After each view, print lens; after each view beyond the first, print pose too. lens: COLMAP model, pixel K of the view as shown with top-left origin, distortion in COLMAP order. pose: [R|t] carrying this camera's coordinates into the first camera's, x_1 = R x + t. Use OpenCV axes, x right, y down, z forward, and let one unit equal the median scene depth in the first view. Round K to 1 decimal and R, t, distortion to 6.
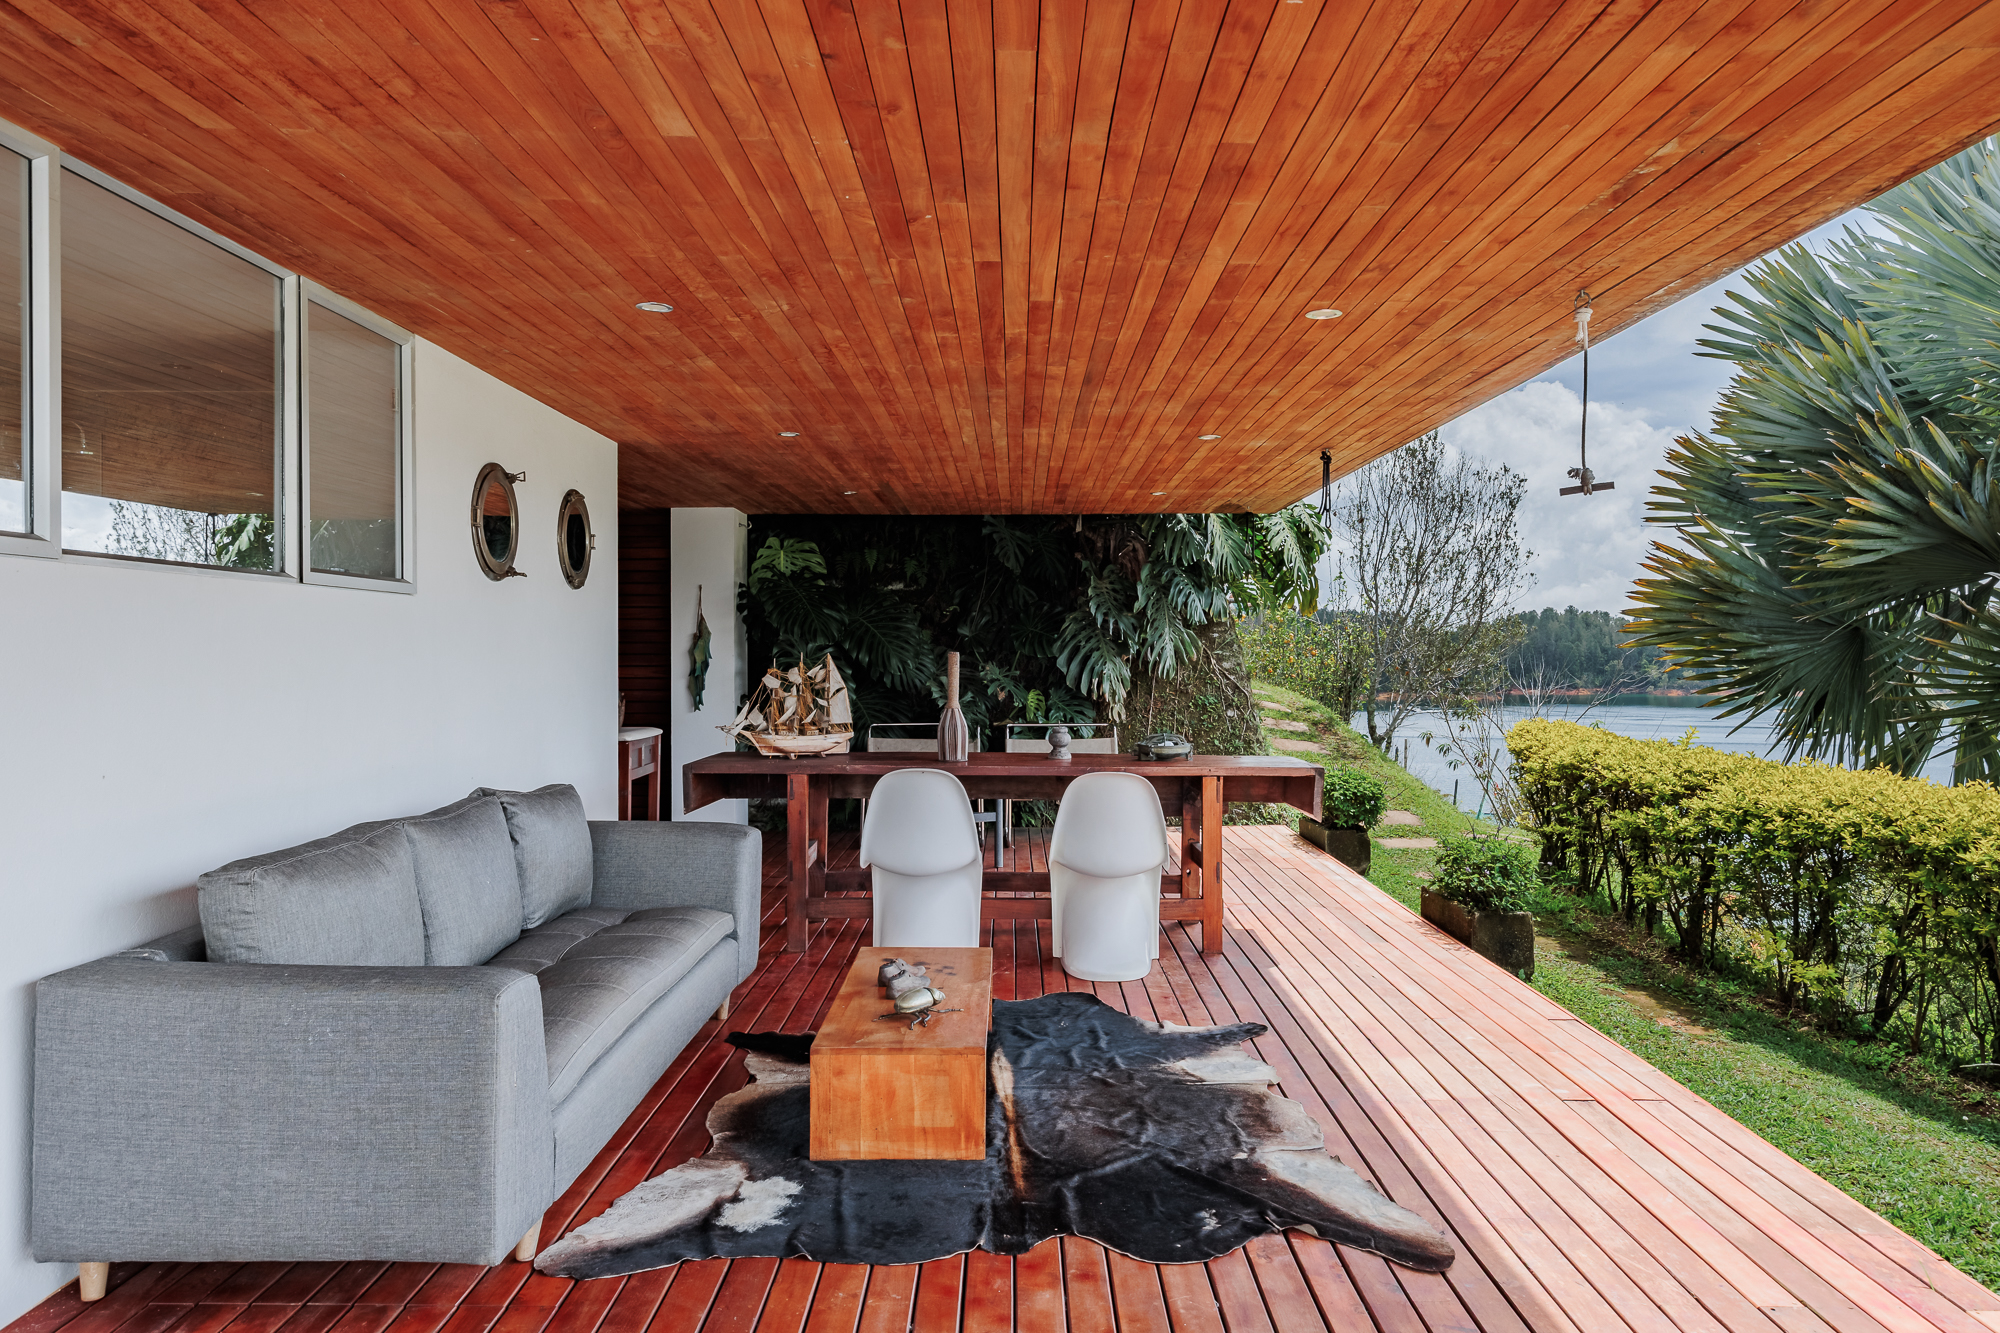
lens RADIAL K [[1389.9, 0, 1000.0], [0, 1389.9, 666.5], [0, 0, 1]] dist [0.007384, 0.003366]
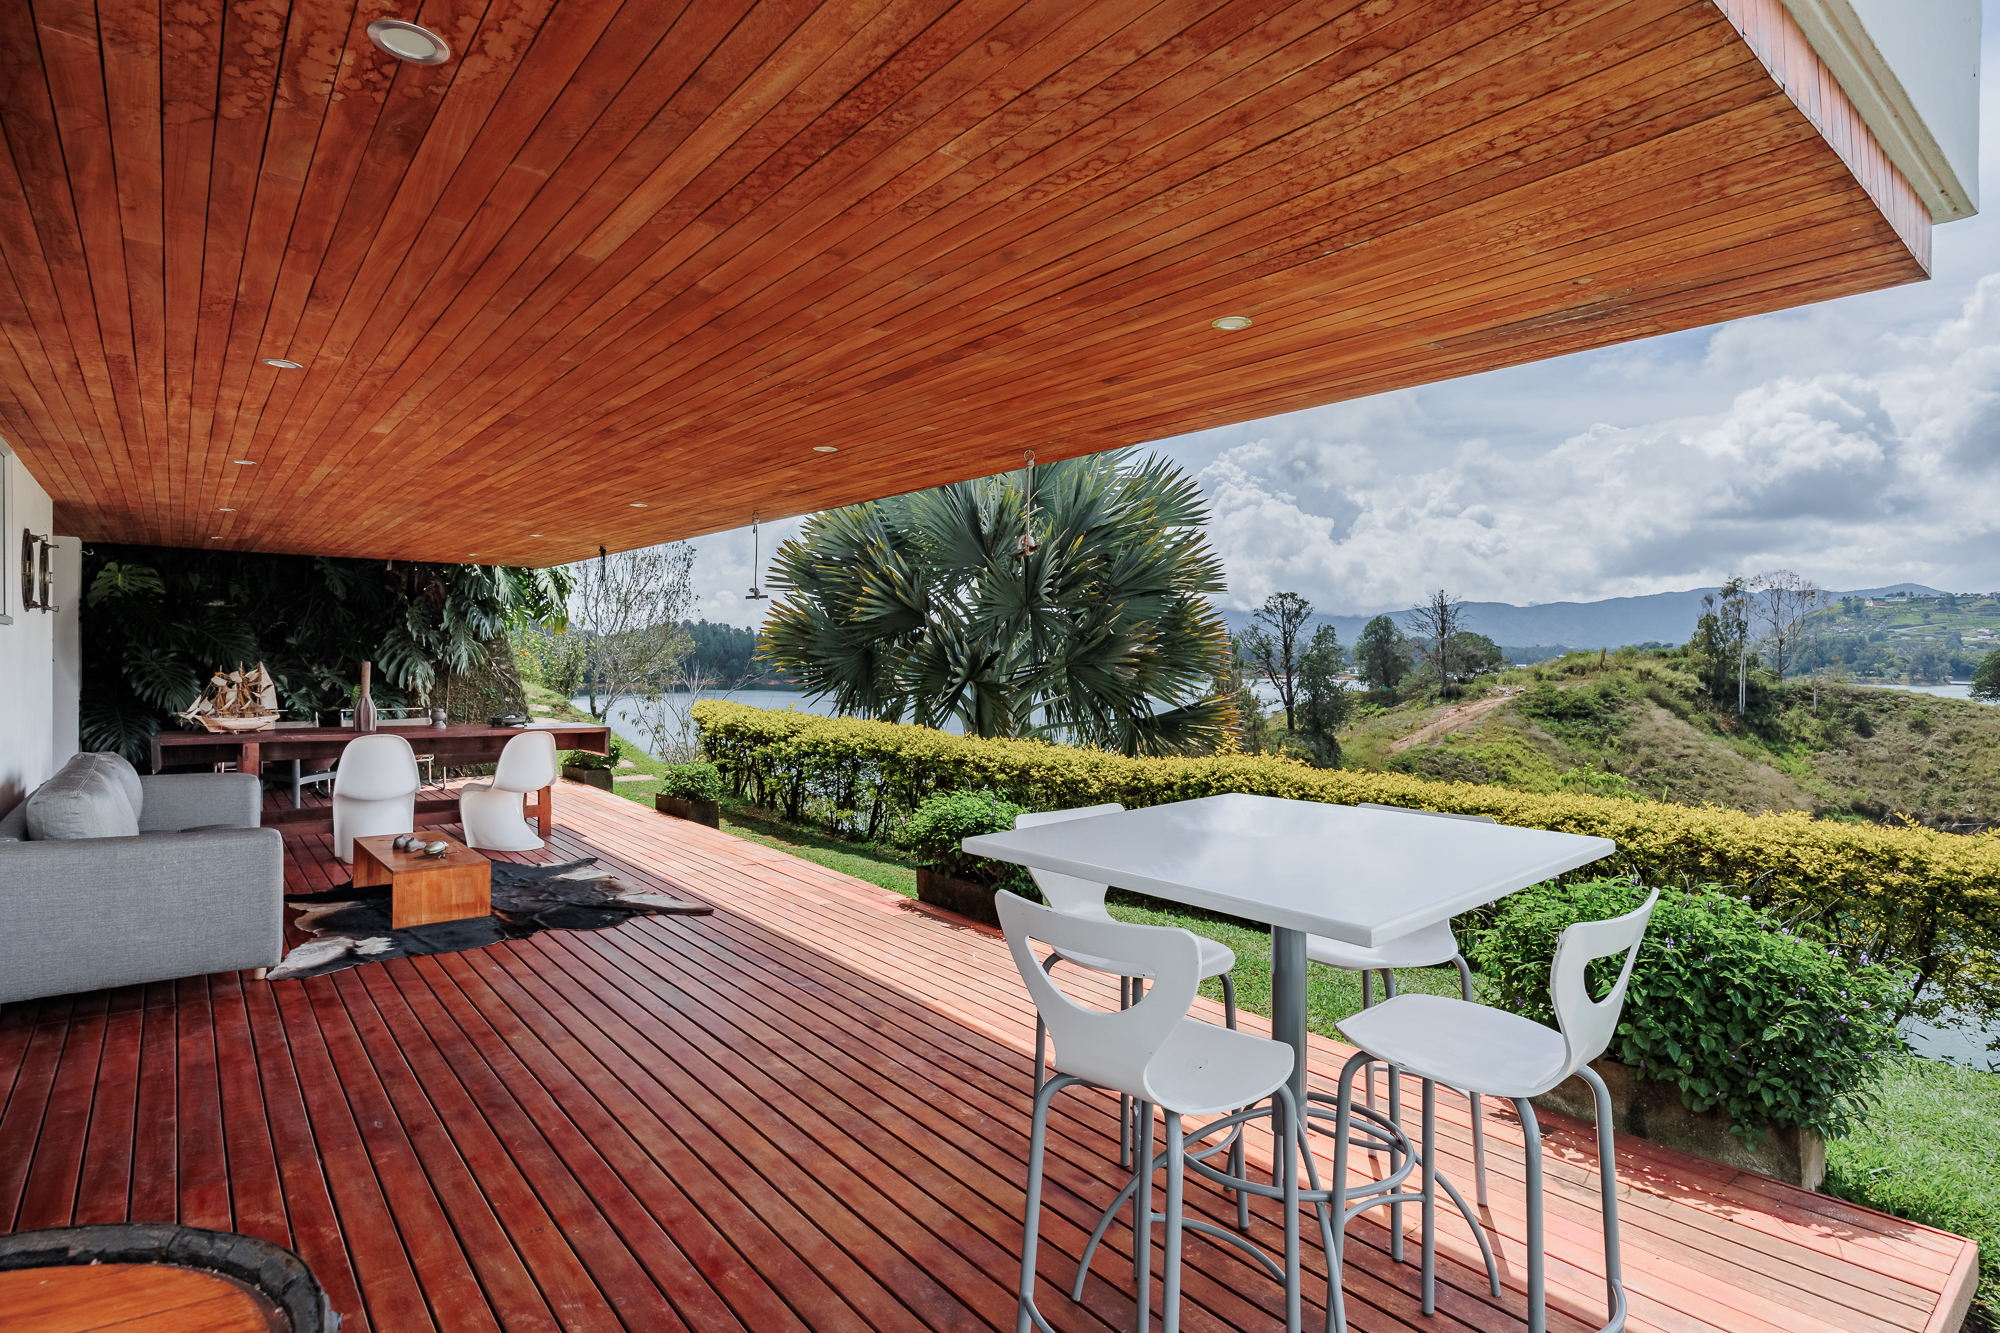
lens RADIAL K [[1094.0, 0, 1000.0], [0, 1094.0, 666.5], [0, 0, 1]] dist [0.001459, 0.000499]
pose [[0.791831, 0.002576, 0.610734, -0.199152], [-0.004783, 0.999987, 0.001983, -0.009654], [-0.610721, -0.004491, 0.791833, -0.370776]]
